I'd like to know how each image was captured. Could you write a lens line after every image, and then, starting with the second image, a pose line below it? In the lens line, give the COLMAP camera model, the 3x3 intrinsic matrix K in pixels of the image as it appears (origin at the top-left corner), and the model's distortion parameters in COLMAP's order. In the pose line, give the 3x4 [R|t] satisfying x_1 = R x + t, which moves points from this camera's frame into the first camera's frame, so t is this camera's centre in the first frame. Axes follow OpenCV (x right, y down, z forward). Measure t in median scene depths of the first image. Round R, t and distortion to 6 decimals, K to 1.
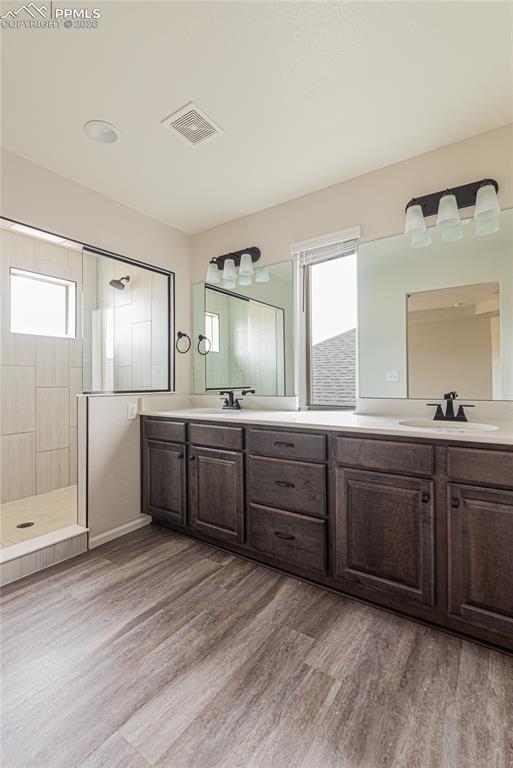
lens RADIAL K [[343.7, 0, 259.5], [0, 343.7, 381.8], [0, 0, 1]] dist [-0.013854, 0.003454]
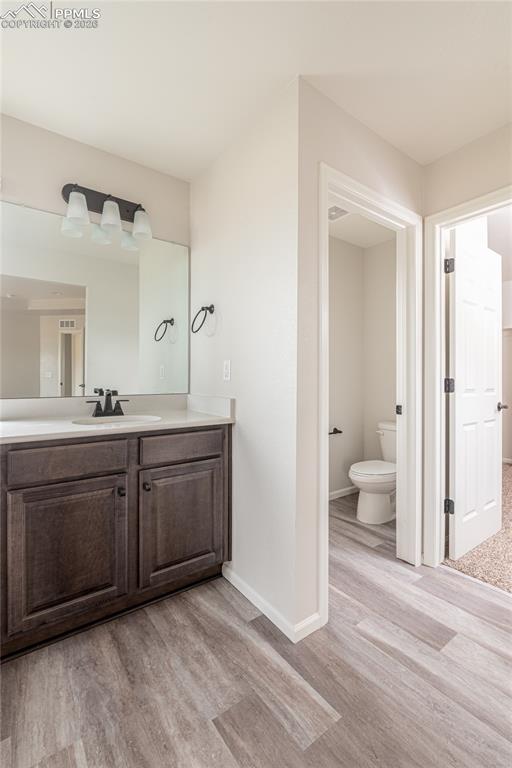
lens RADIAL K [[343.7, 0, 260.2], [0, 343.7, 377.1], [0, 0, 1]] dist [-0.013854, 0.003454]
pose [[0.315555, 0.006444, 0.948885, -0.353082], [-0.001654, 0.999979, -0.006241, 0.000842], [-0.948906, 0.000400, 0.315560, 0.274032]]
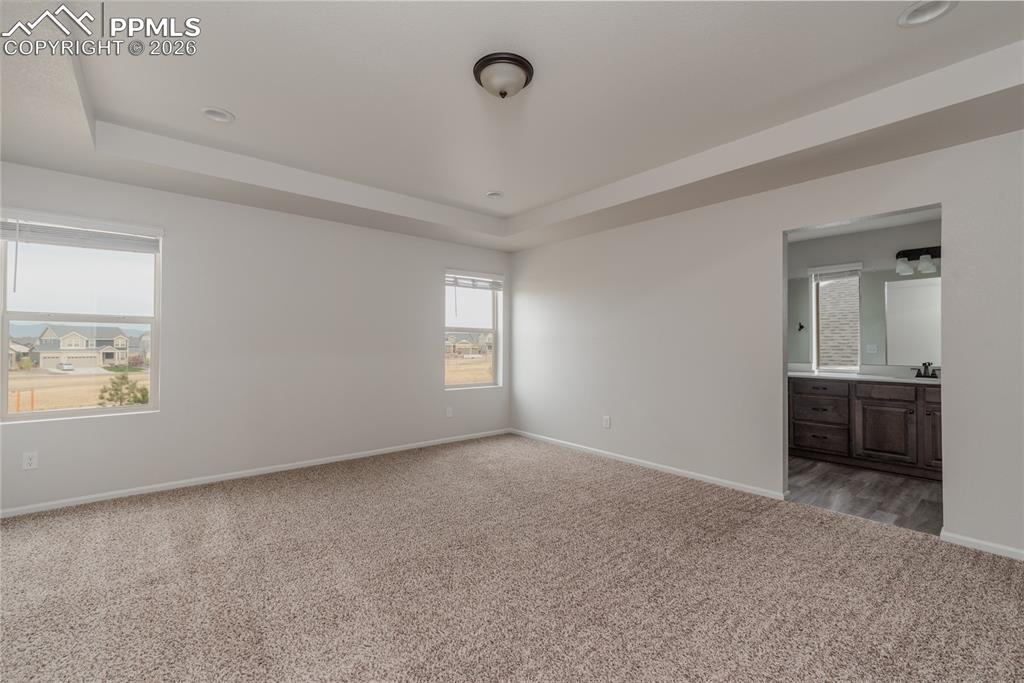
lens RADIAL K [[438.2, 0, 515.3], [0, 438.2, 346.9], [0, 0, 1]] dist [0.000840, 0.000126]
pose [[0.967484, 0.009387, -0.252758, -1.167245], [-0.011357, 0.999915, -0.006336, -0.012650], [0.252677, 0.009001, 0.967509, -2.178364]]
